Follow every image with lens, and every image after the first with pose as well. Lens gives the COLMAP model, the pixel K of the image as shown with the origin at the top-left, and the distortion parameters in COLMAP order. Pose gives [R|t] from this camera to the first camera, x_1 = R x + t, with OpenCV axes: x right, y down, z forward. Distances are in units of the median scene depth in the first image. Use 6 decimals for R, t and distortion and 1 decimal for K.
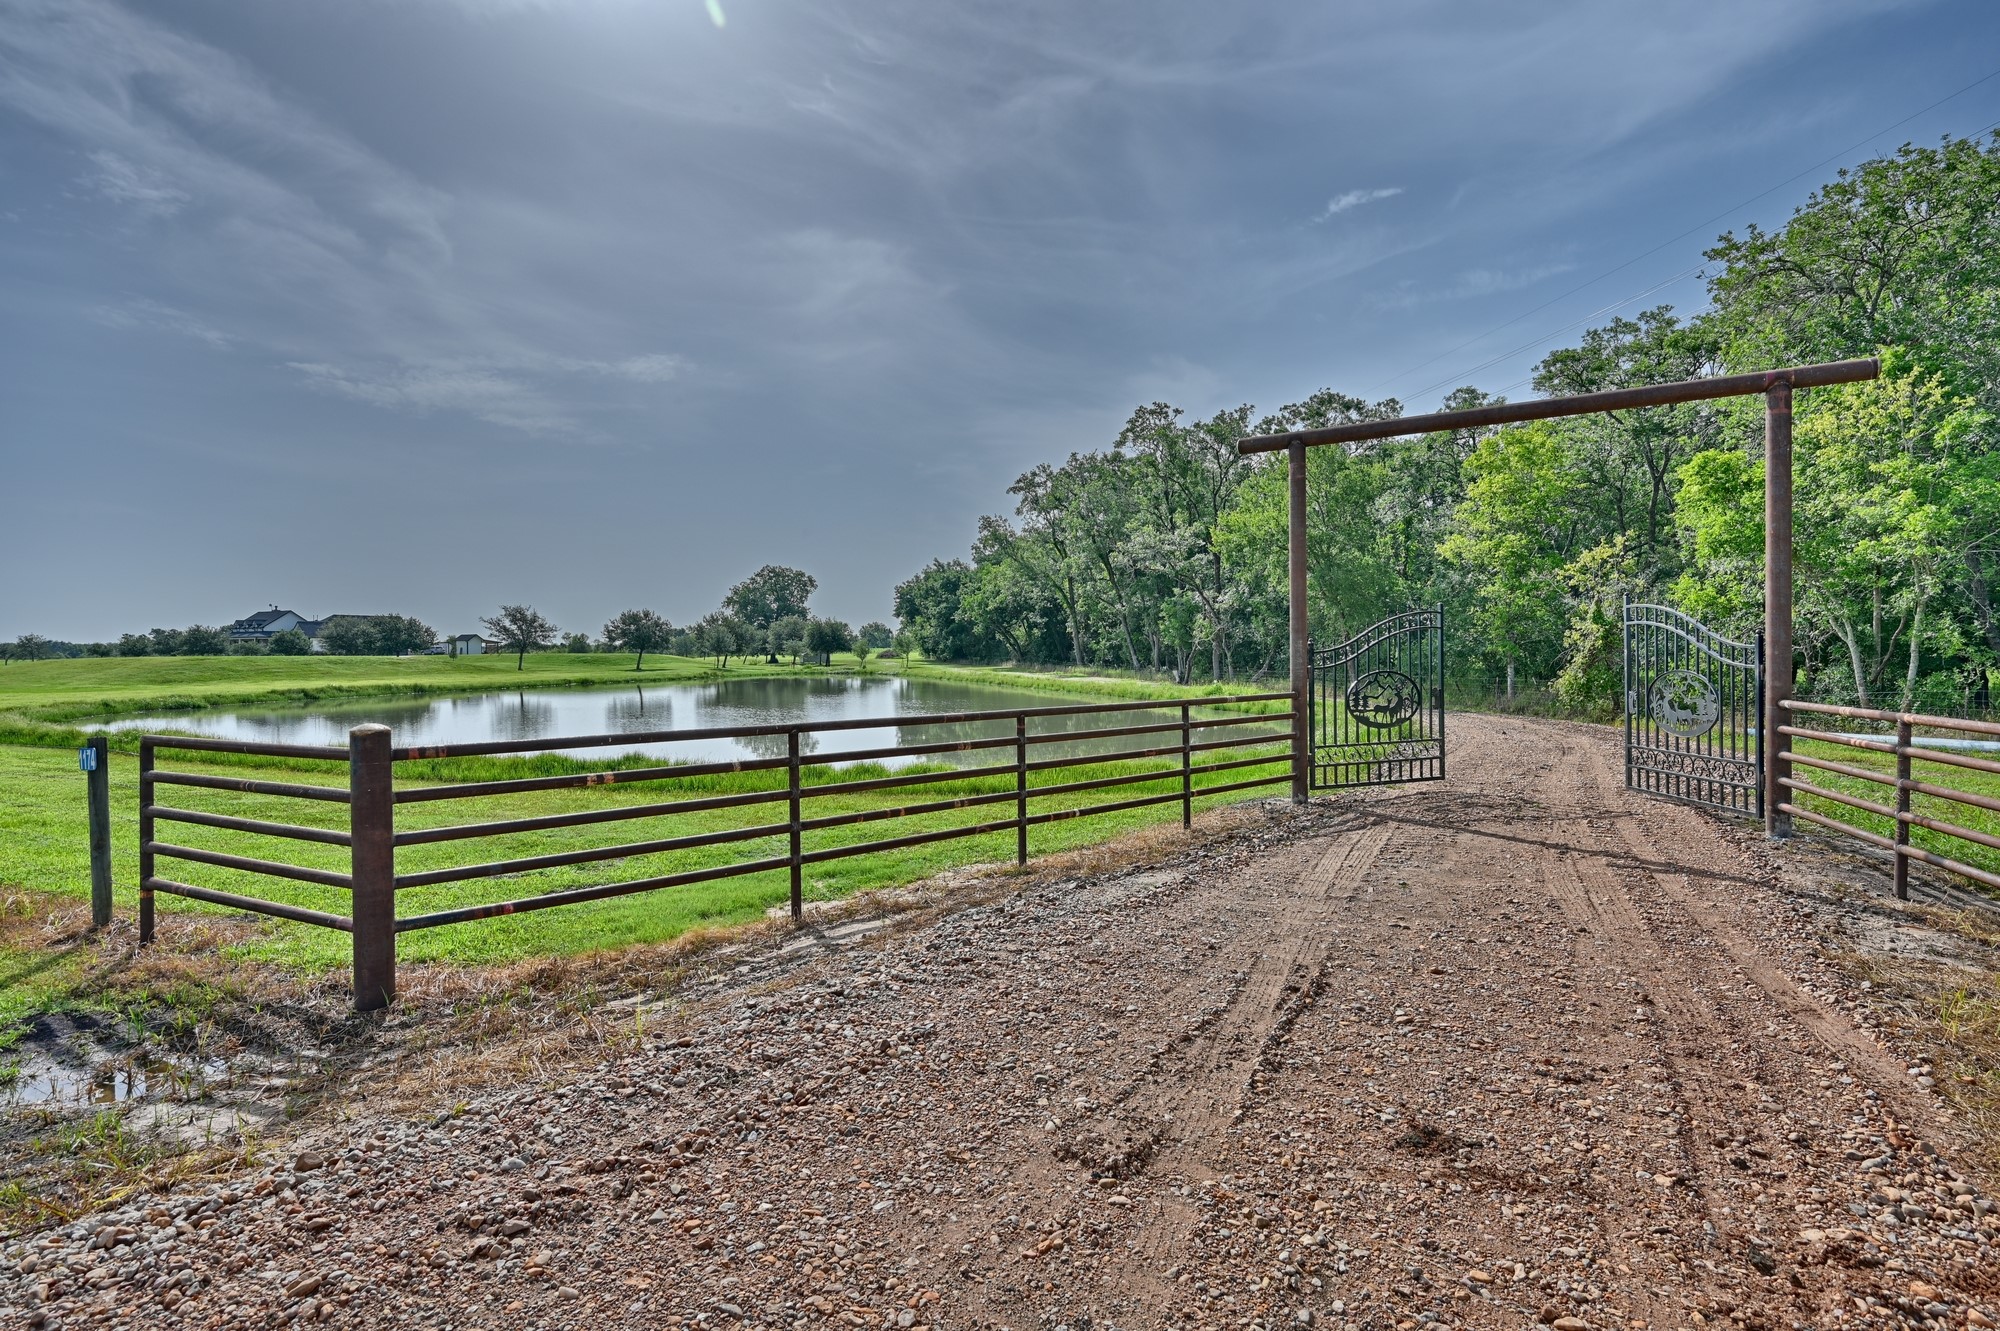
lens RADIAL K [[1017.5, 0, 1000.5], [0, 1017.5, 657.6], [0, 0, 1]] dist [-0.000545, 0.000451]
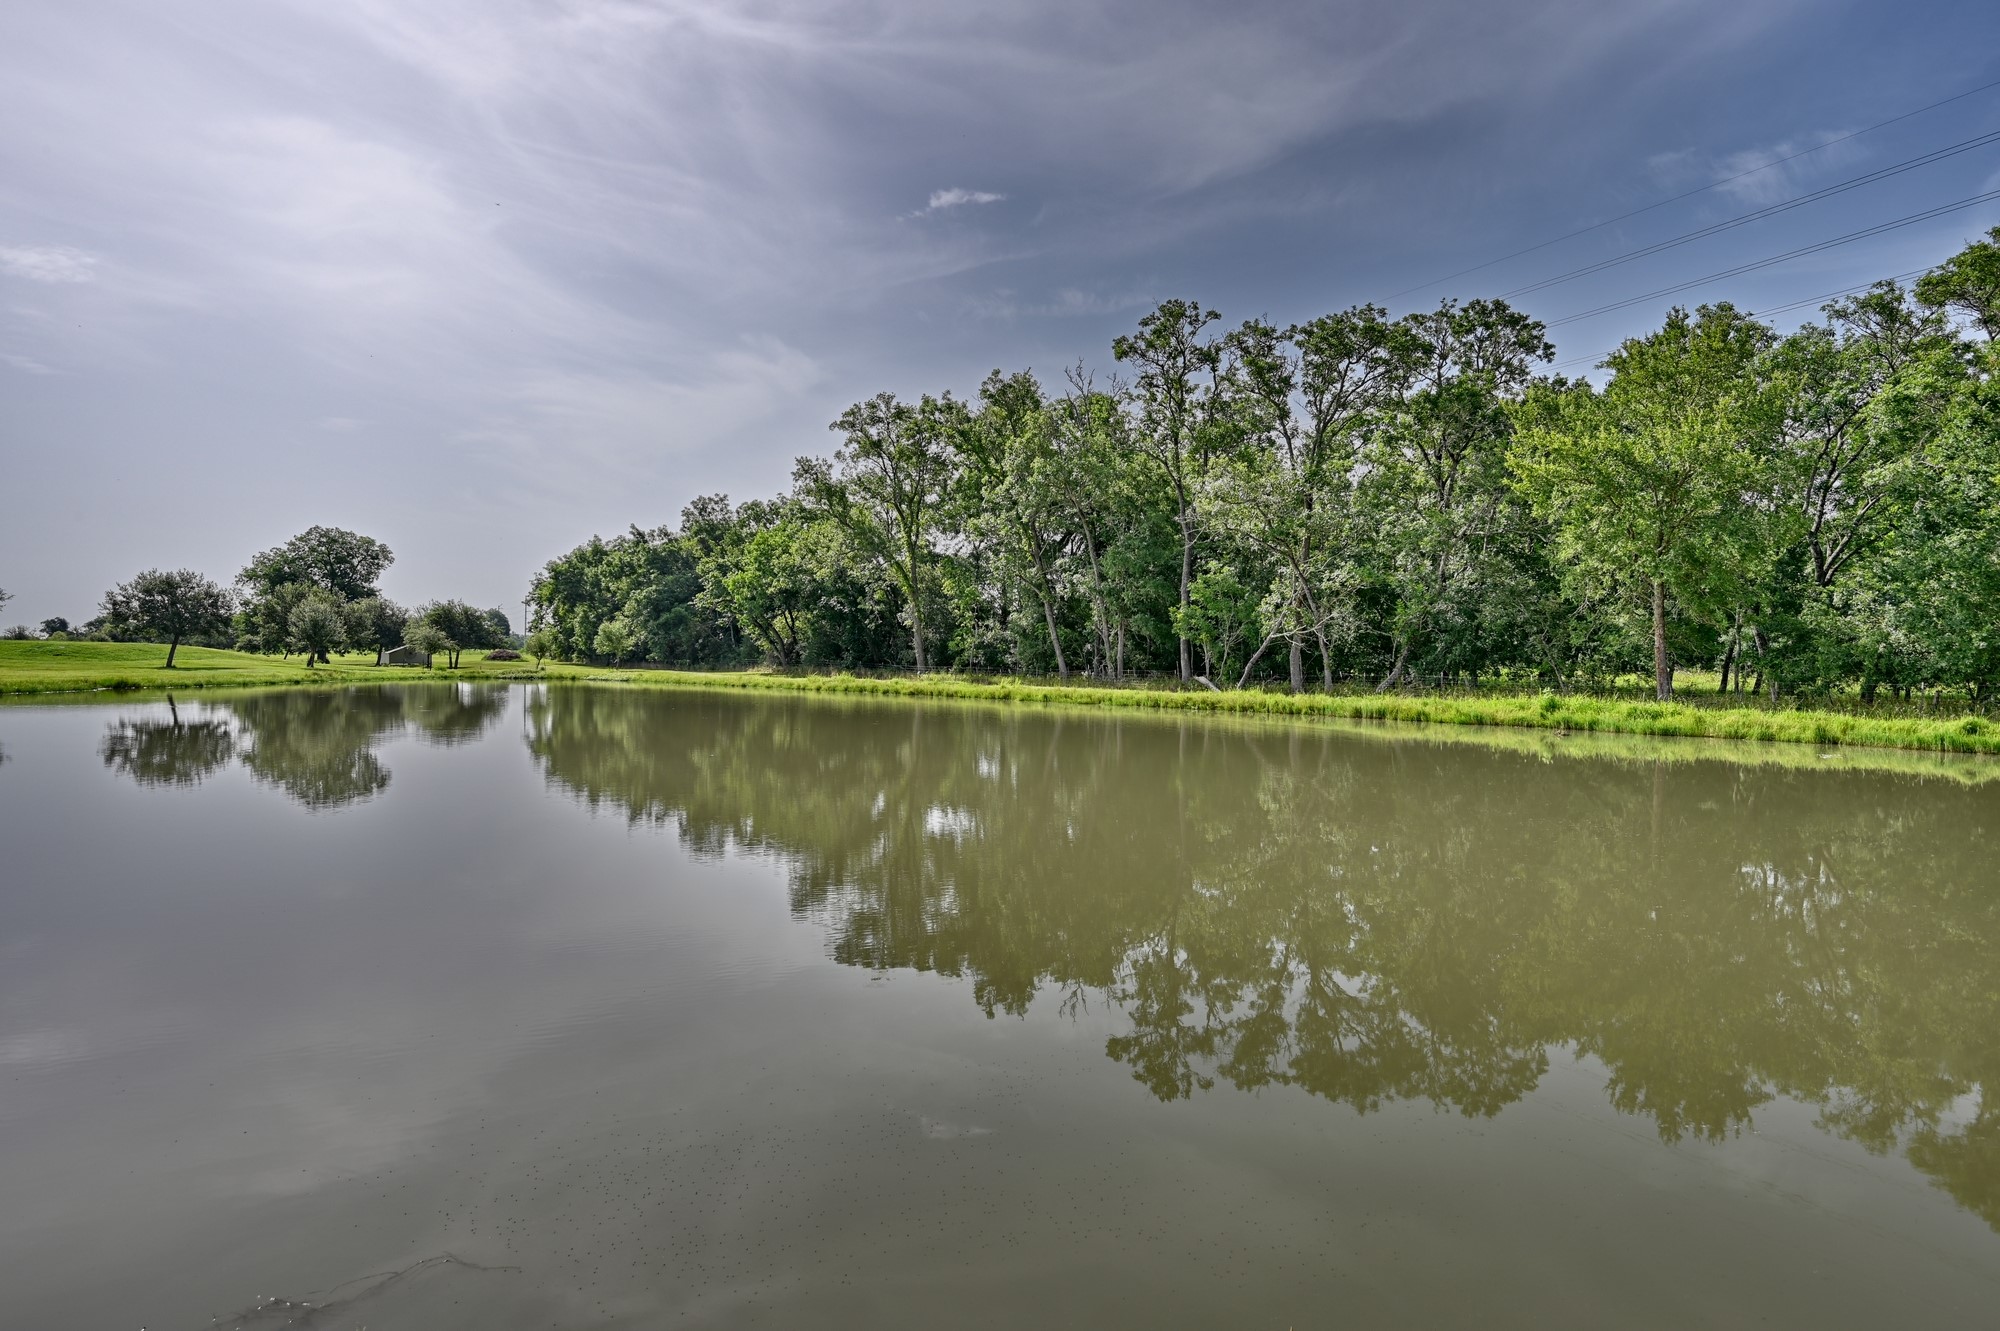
lens RADIAL K [[1107.6, 0, 1001.6], [0, 1107.6, 670.8], [0, 0, 1]] dist [-0.005240, -0.000714]
pose [[0.924515, 0.015492, 0.380830, -0.079049], [-0.015901, 0.999871, -0.002073, 0.003962], [-0.380813, -0.004139, 0.924643, 0.102646]]
